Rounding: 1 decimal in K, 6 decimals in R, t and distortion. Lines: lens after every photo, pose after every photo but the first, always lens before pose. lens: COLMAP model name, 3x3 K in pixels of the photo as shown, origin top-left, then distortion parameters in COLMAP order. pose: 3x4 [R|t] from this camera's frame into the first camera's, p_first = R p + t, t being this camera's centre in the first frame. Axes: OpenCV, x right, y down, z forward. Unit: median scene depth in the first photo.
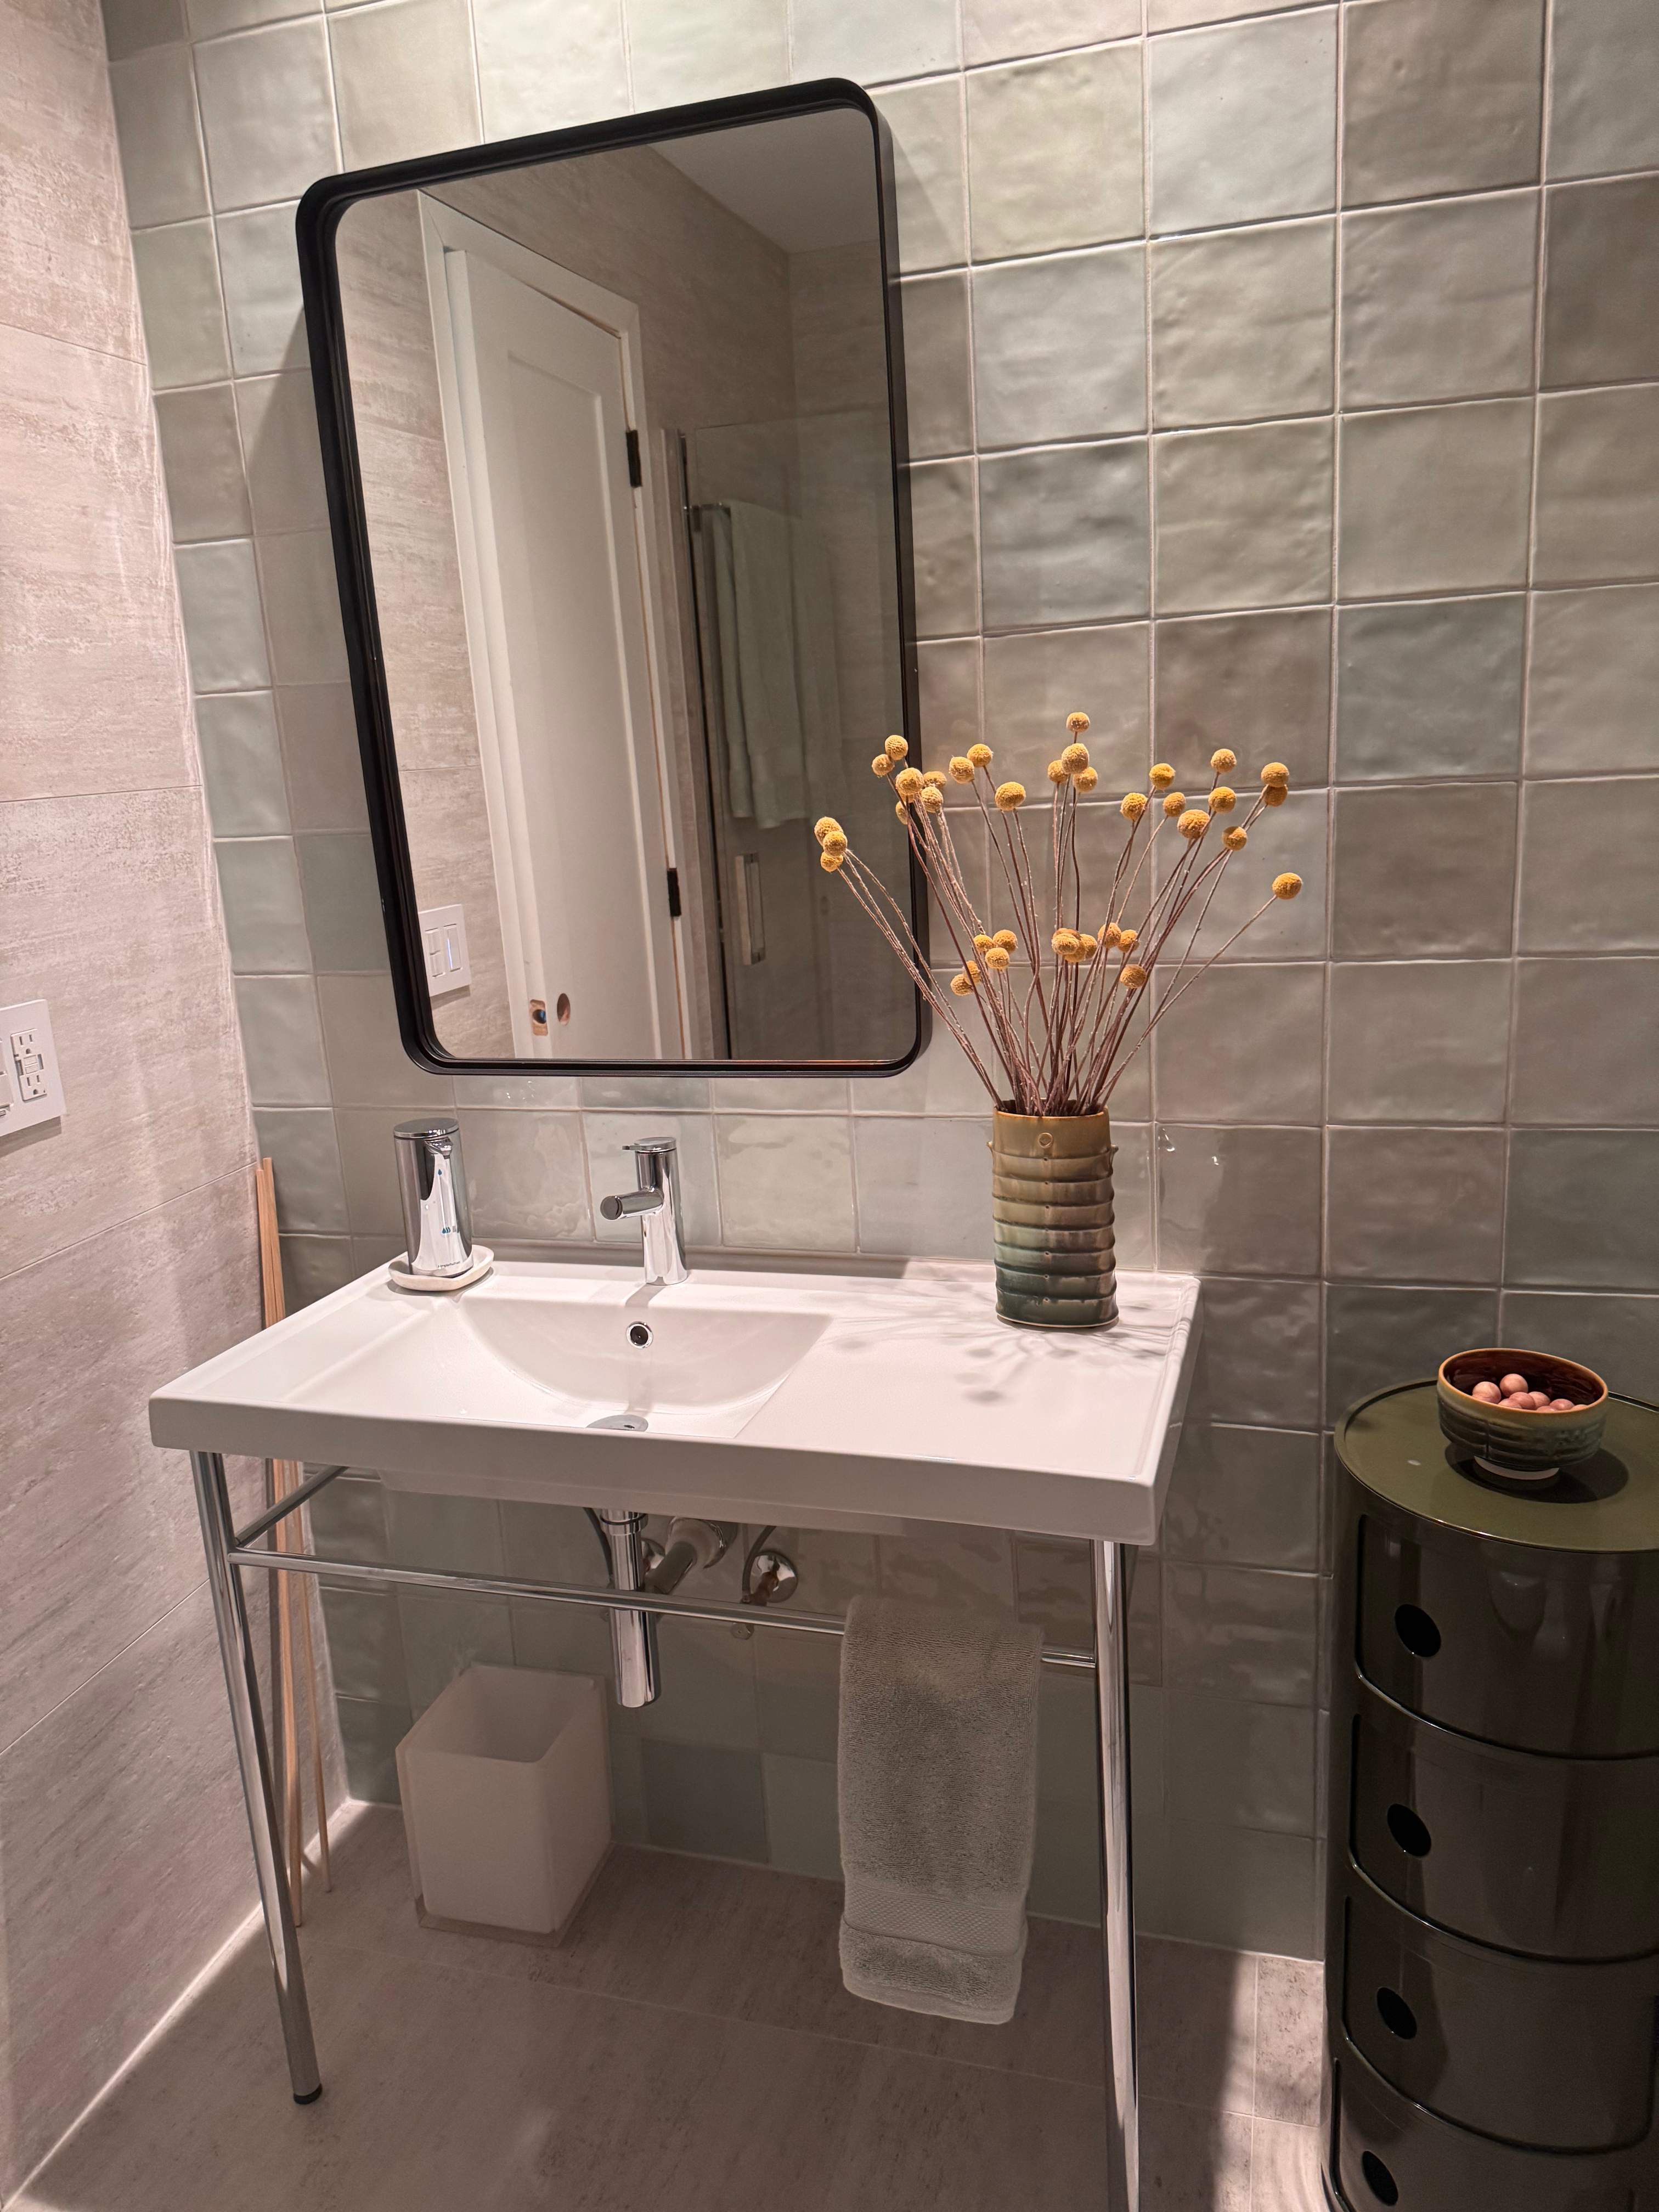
lens RADIAL K [[1543.2, 0, 828.0], [0, 1543.2, 1127.8], [0, 0, 1]] dist [0.058174, -0.076957]
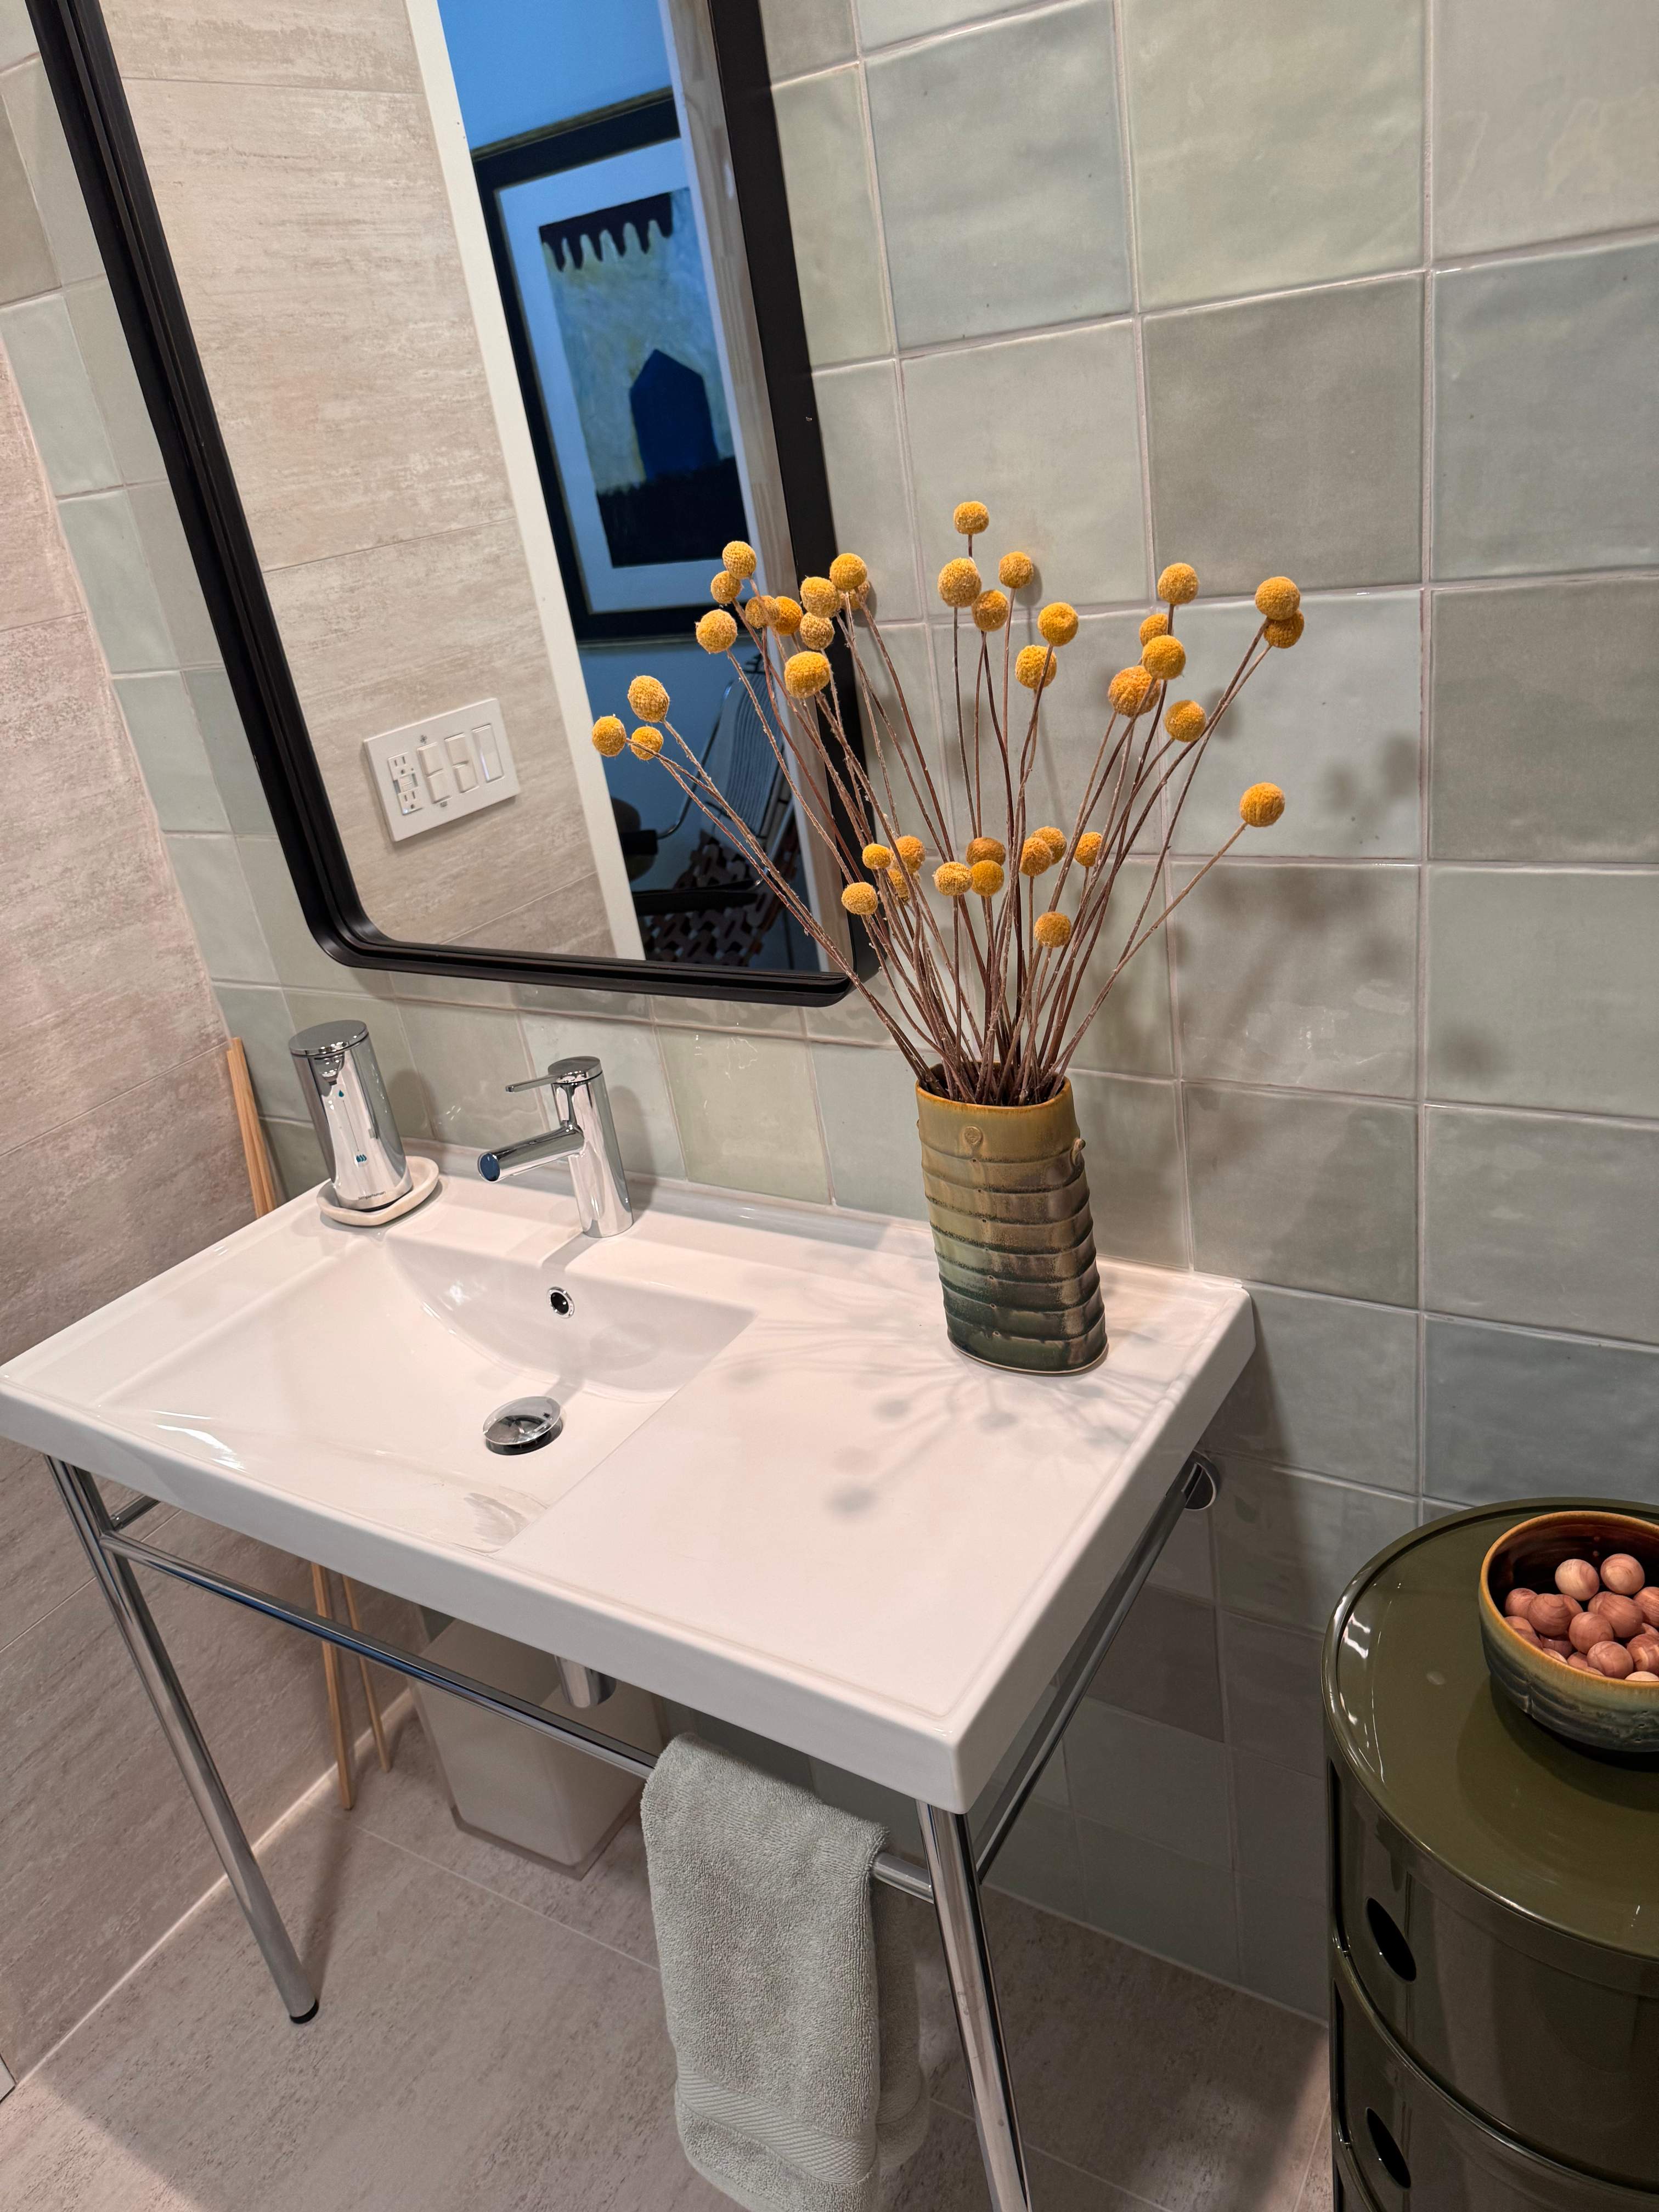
lens RADIAL K [[1543.2, 0, 850.6], [0, 1543.2, 1109.9], [0, 0, 1]] dist [0.058174, -0.076957]
pose [[0.965460, 0.030033, -0.258816, 0.244699], [0.026496, 0.976869, 0.212192, -0.140425], [0.259202, -0.211720, 0.942332, 0.292881]]
